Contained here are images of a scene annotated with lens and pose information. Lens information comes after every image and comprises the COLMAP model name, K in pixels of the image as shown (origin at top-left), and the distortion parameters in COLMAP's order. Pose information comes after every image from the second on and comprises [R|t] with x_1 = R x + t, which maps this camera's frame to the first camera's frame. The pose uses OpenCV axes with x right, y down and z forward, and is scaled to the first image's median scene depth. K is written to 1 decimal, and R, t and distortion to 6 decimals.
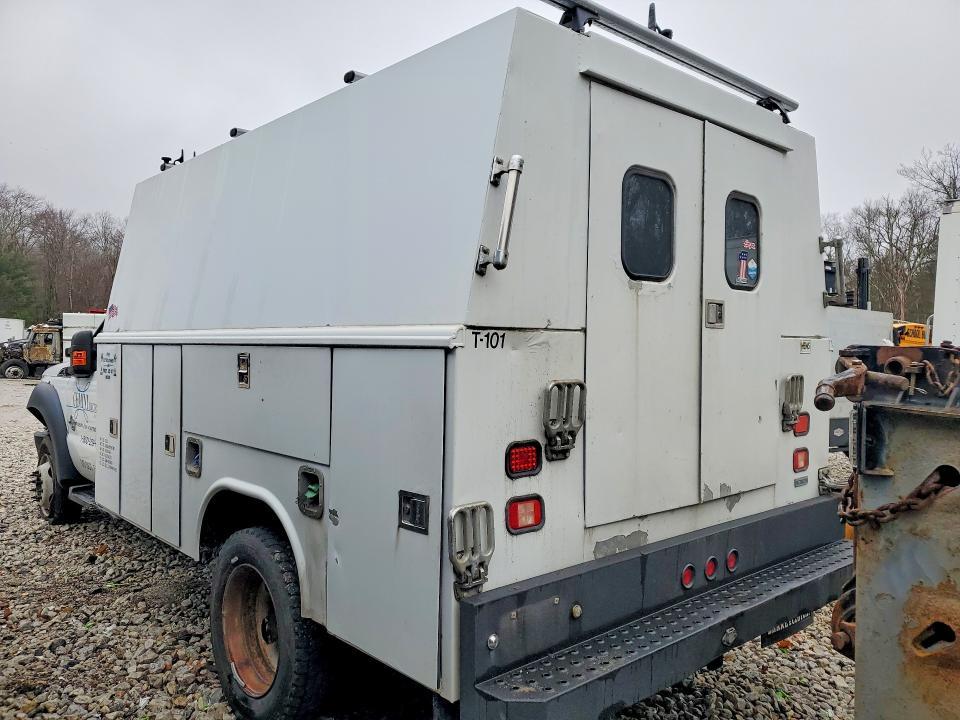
lens RADIAL K [[738.8, 0, 480.0], [0, 738.8, 360.0], [0, 0, 1]] dist [0.070501, -0.047574]
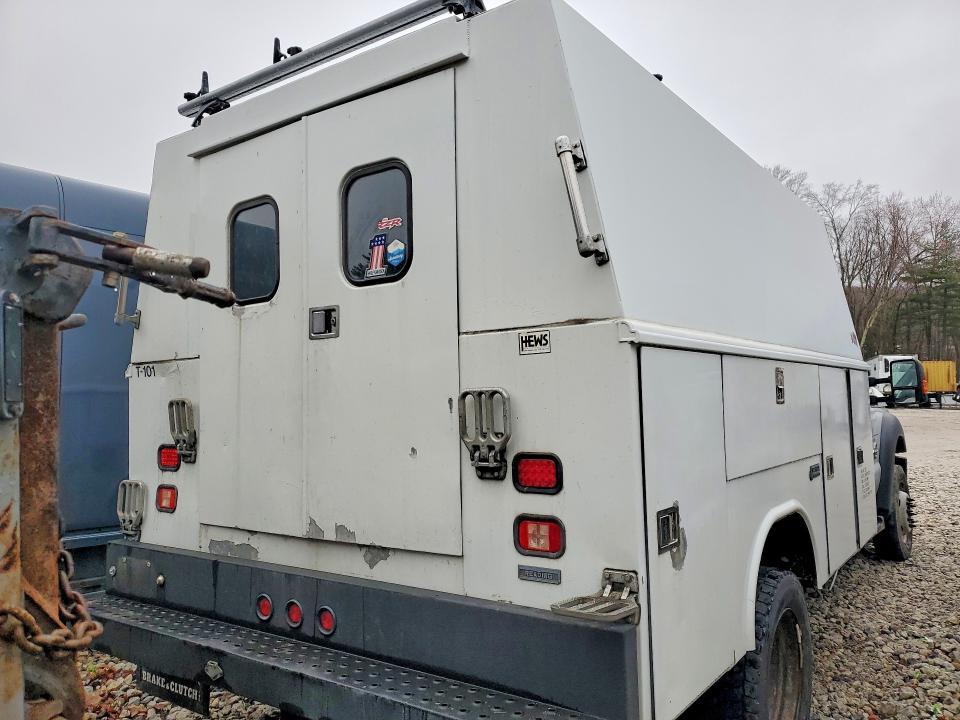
lens RADIAL K [[738.8, 0, 480.0], [0, 738.8, 360.0], [0, 0, 1]] dist [0.070501, -0.047574]
pose [[0.205171, -0.070682, -0.976171, 1.315256], [0.004851, 0.997450, -0.071203, 0.048970], [0.978714, 0.009873, 0.204991, 1.102163]]
